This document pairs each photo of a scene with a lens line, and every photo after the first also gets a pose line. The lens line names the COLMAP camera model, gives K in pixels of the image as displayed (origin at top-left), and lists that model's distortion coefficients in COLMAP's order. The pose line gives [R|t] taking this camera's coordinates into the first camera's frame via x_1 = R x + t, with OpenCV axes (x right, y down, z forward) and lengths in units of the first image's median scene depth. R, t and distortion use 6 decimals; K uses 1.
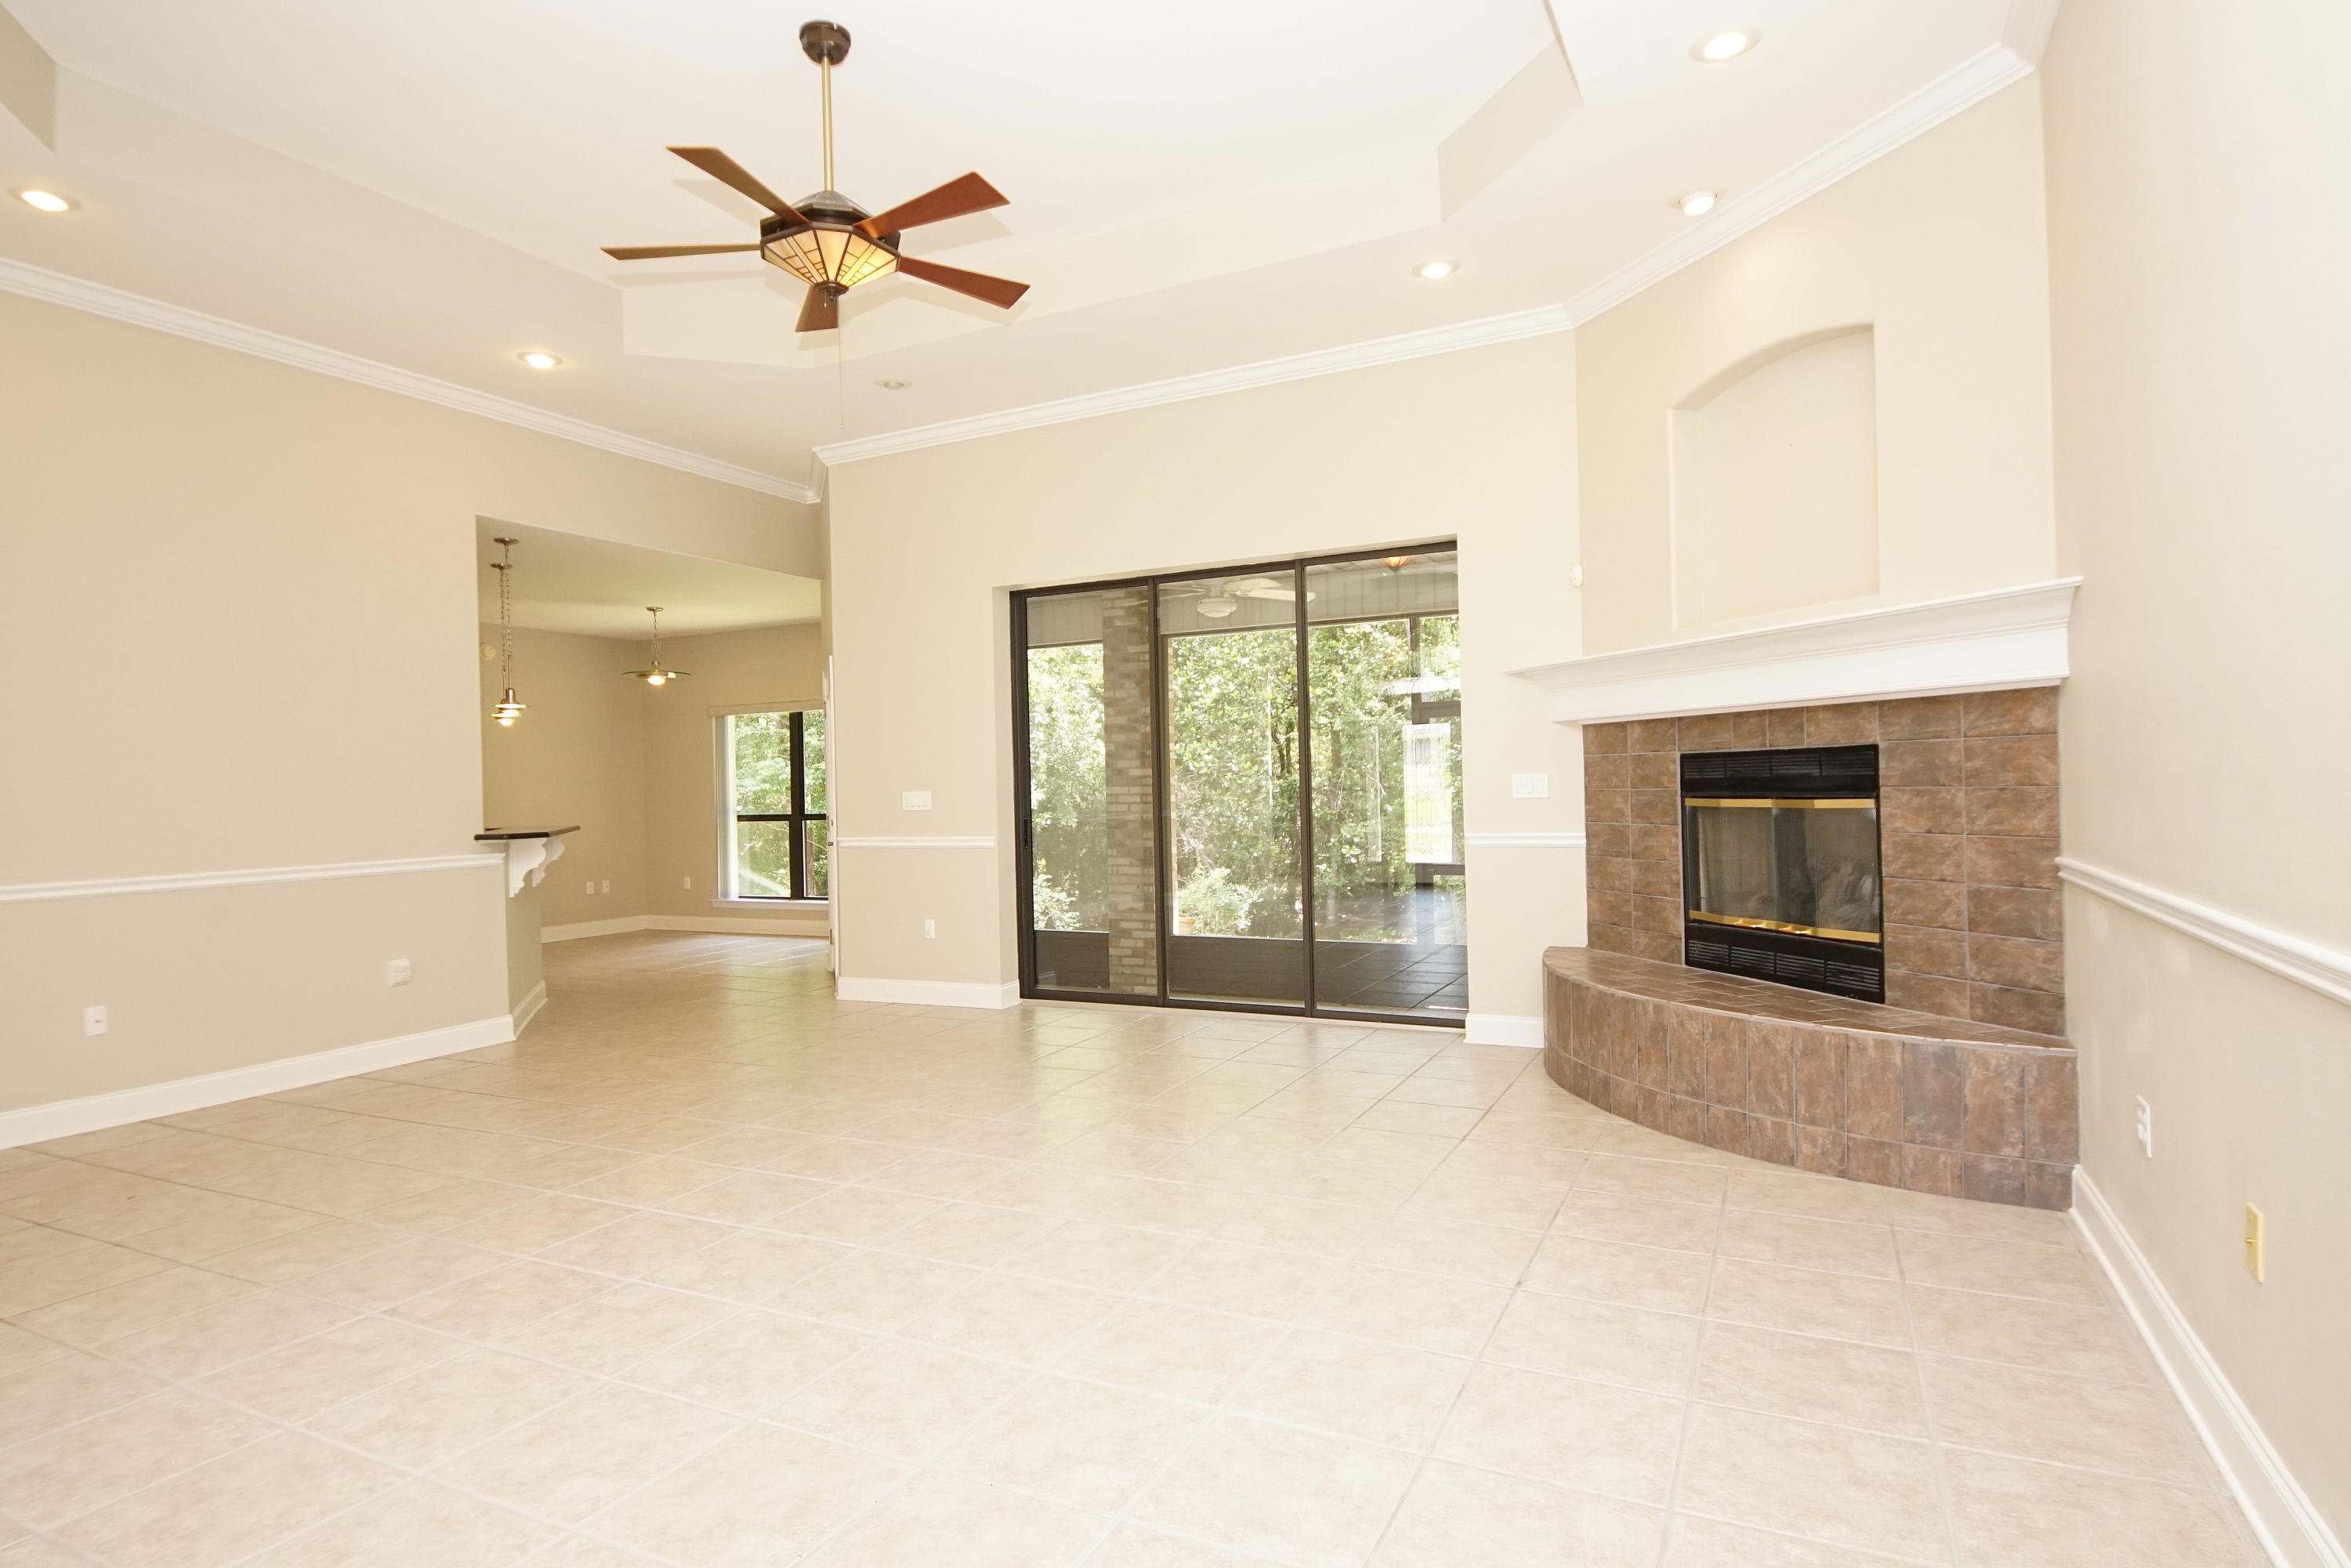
lens RADIAL K [[1260.0, 0, 1148.4], [0, 1260.0, 775.3], [0, 0, 1]] dist [0.040833, -0.035638]
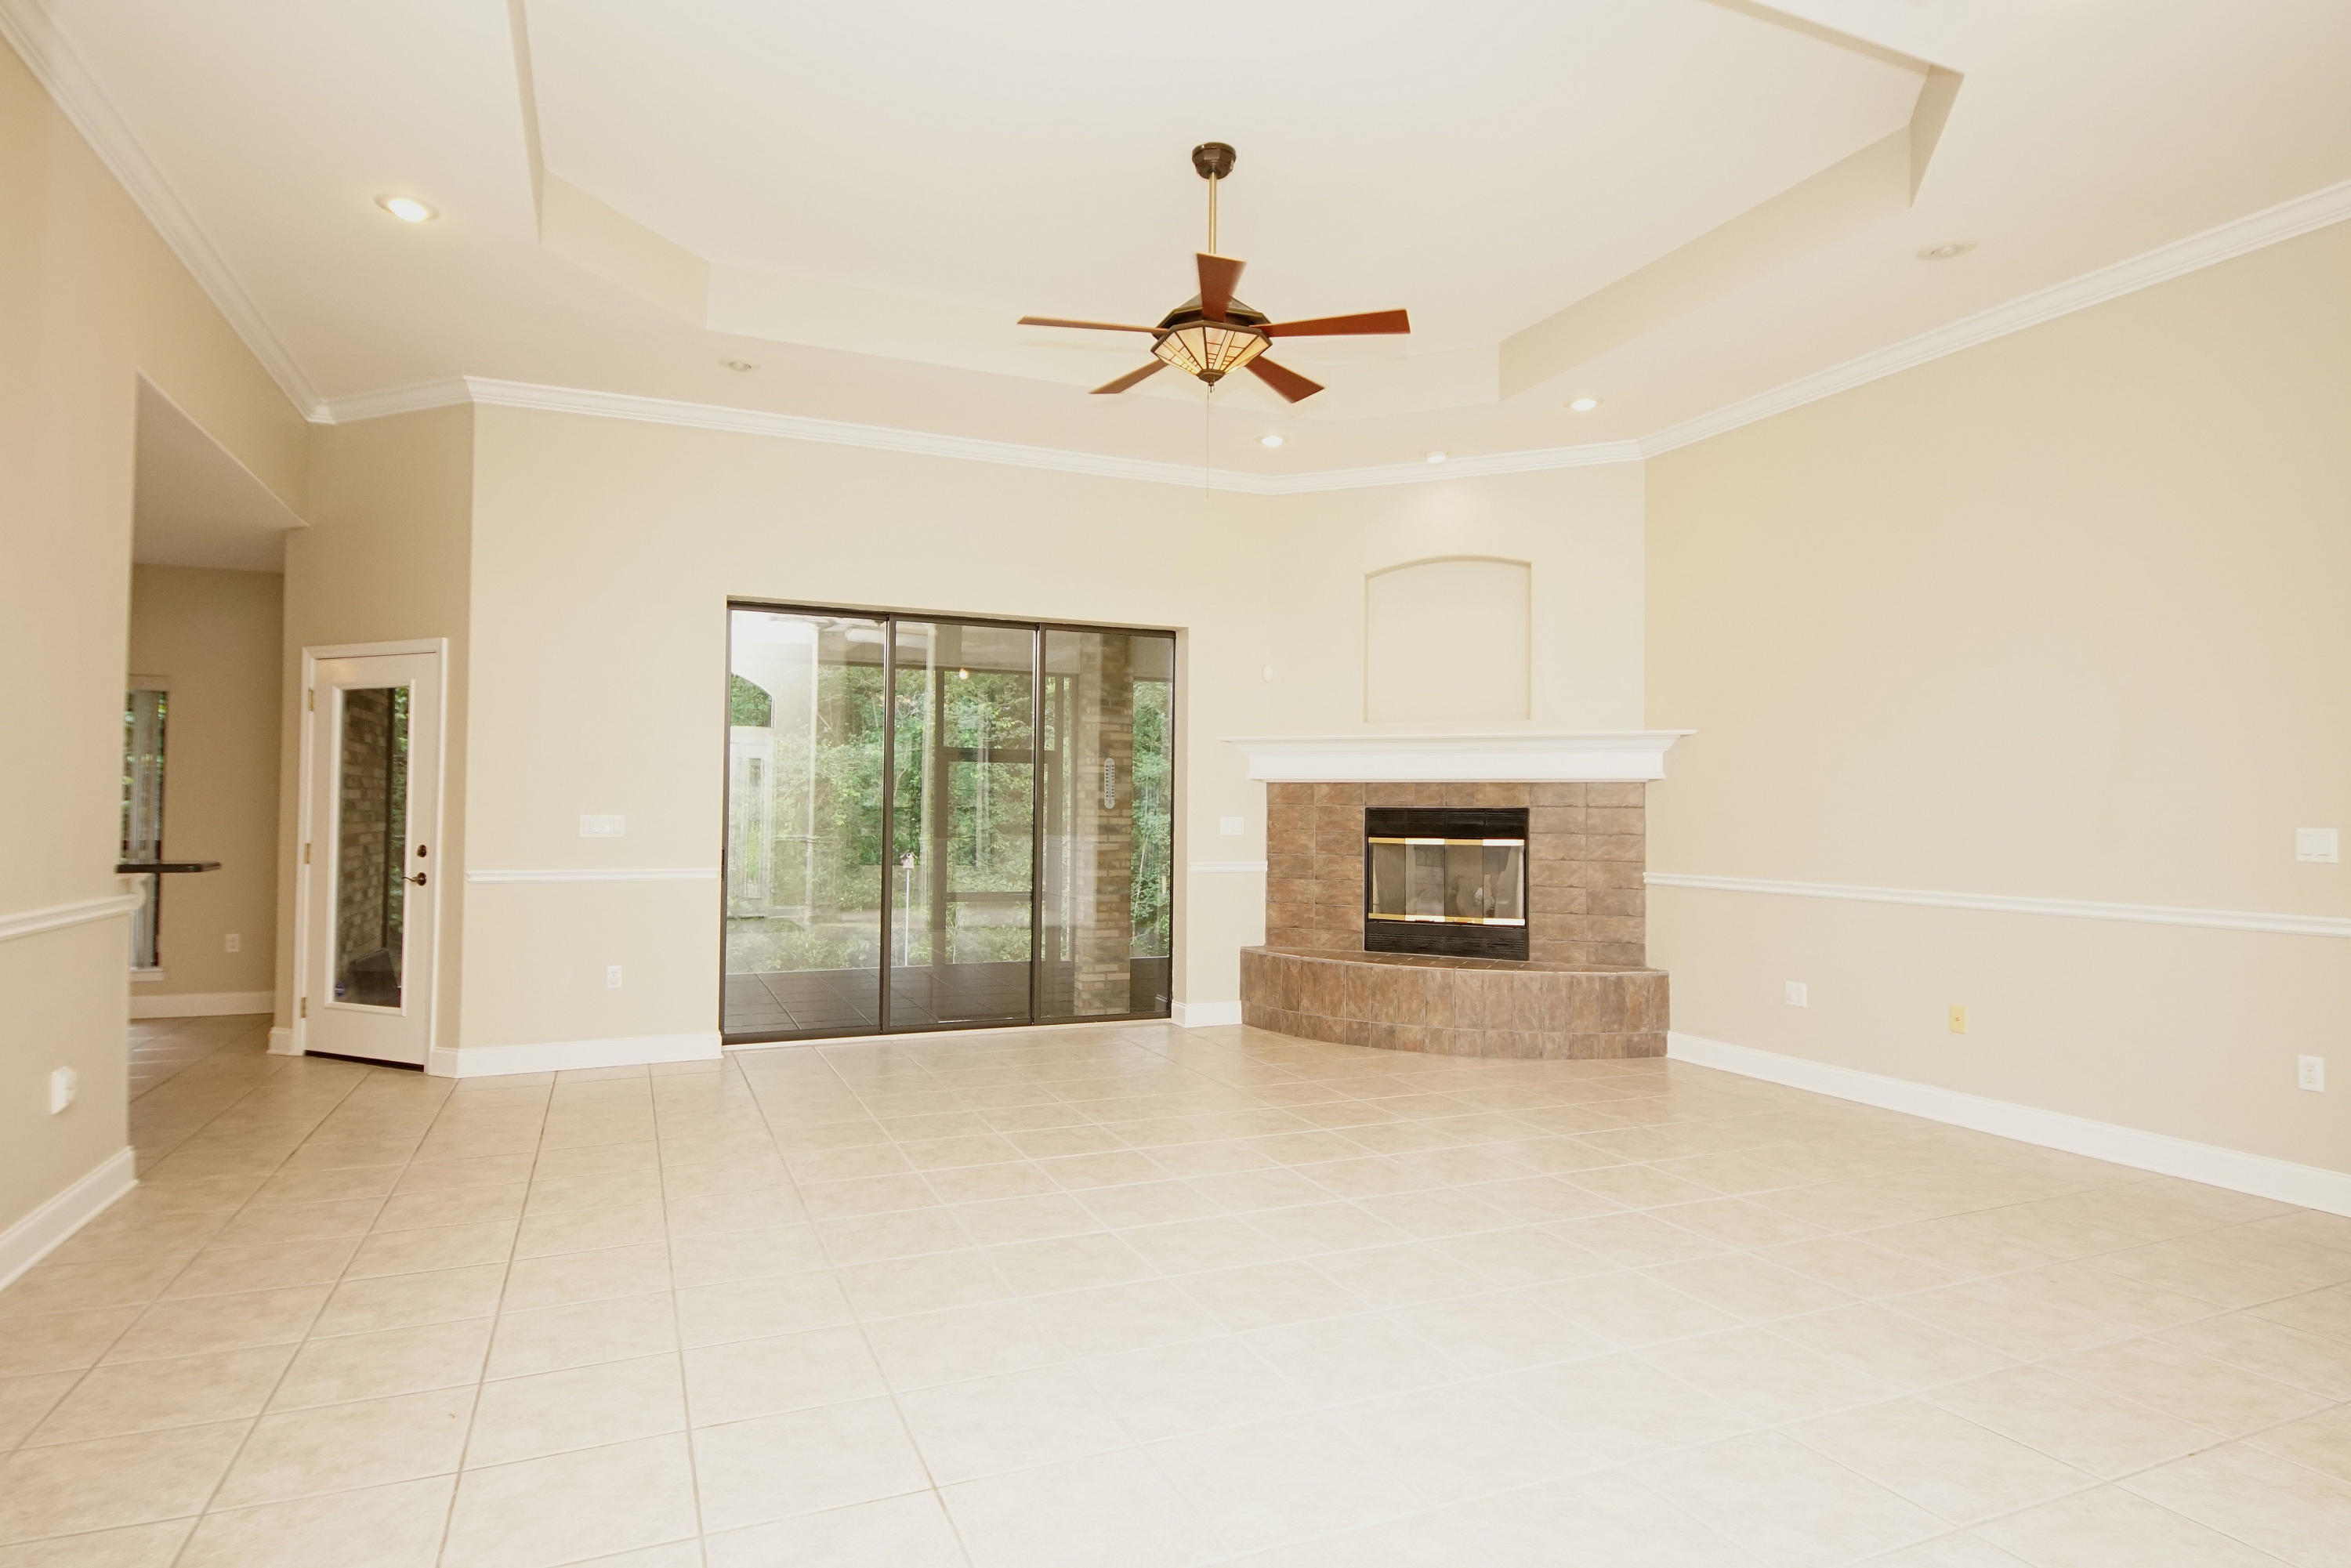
lens RADIAL K [[1260.0, 0, 1148.4], [0, 1260.0, 775.3], [0, 0, 1]] dist [0.040833, -0.035638]
pose [[0.643678, 0.053093, 0.763453, -1.021153], [-0.030451, 0.998577, -0.043771, 0.021010], [-0.764690, 0.004927, 0.644379, 0.288415]]
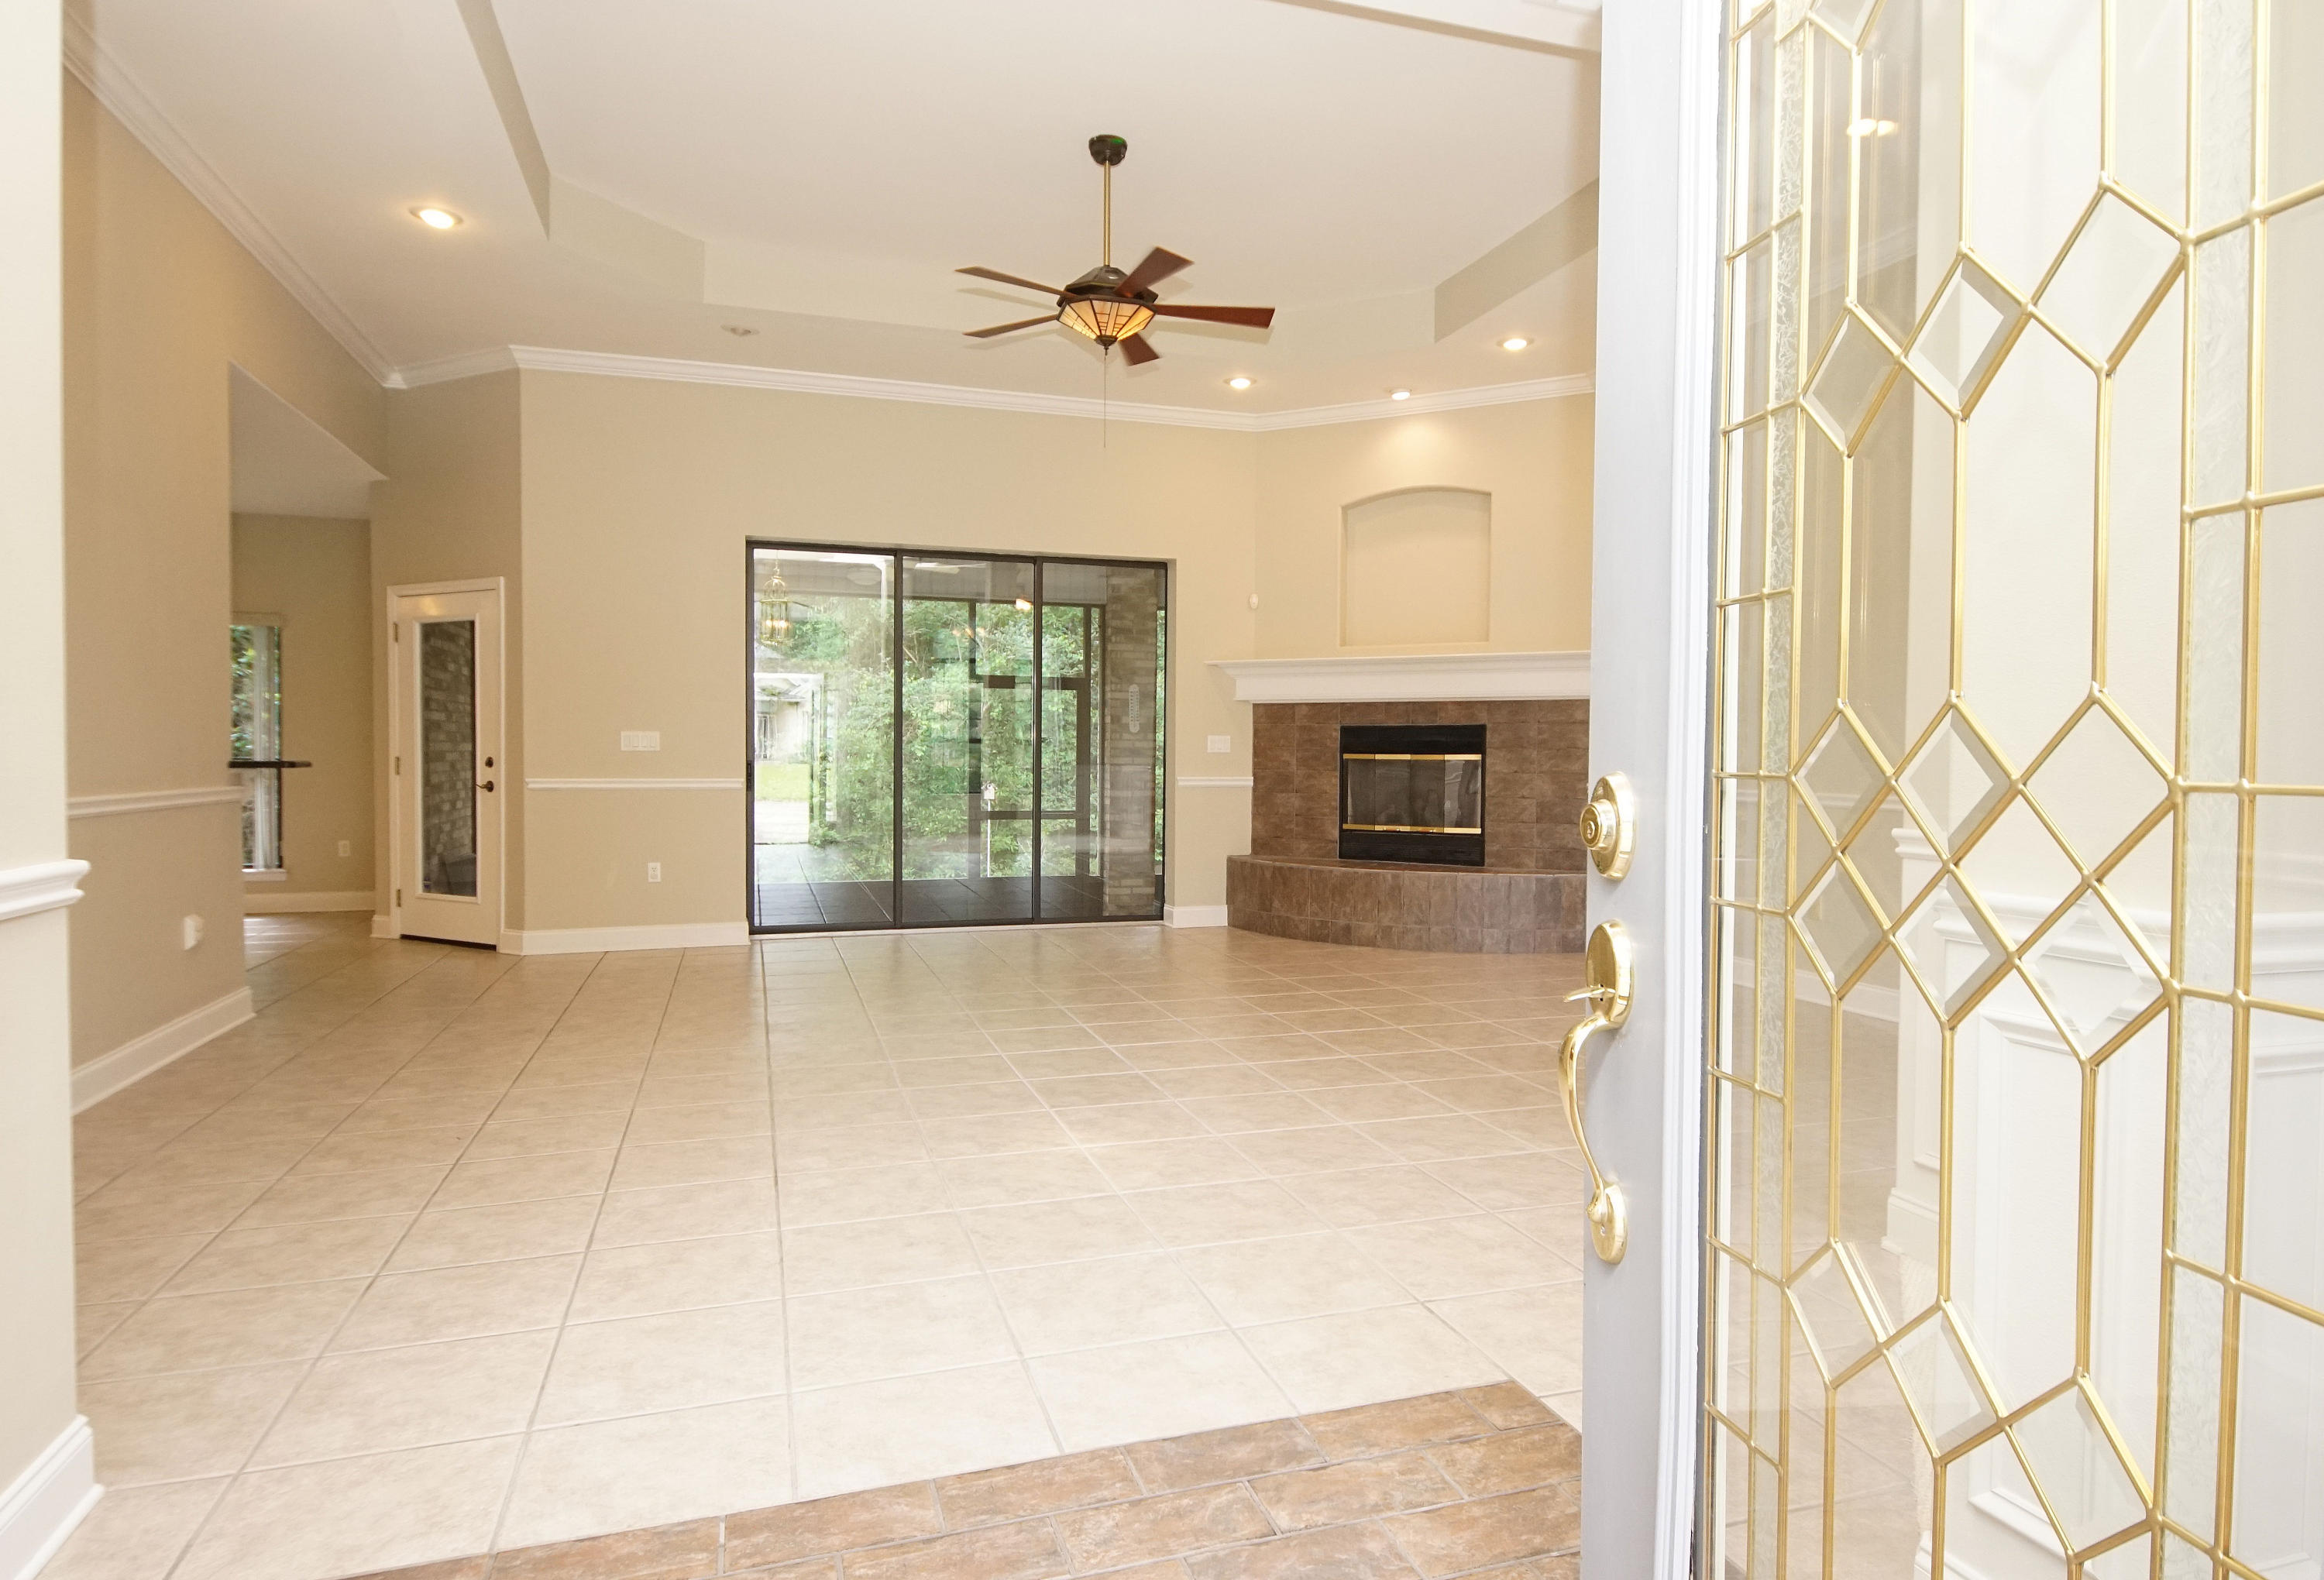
lens RADIAL K [[1321.3, 0, 1183.7], [0, 1321.3, 780.4], [0, 0, 1]] dist [0.044765, -0.038591]
pose [[0.701504, 0.014475, 0.712518, -1.053002], [-0.029227, 0.999537, 0.008469, 0.050596], [-0.712065, -0.026766, 0.701603, -0.026425]]
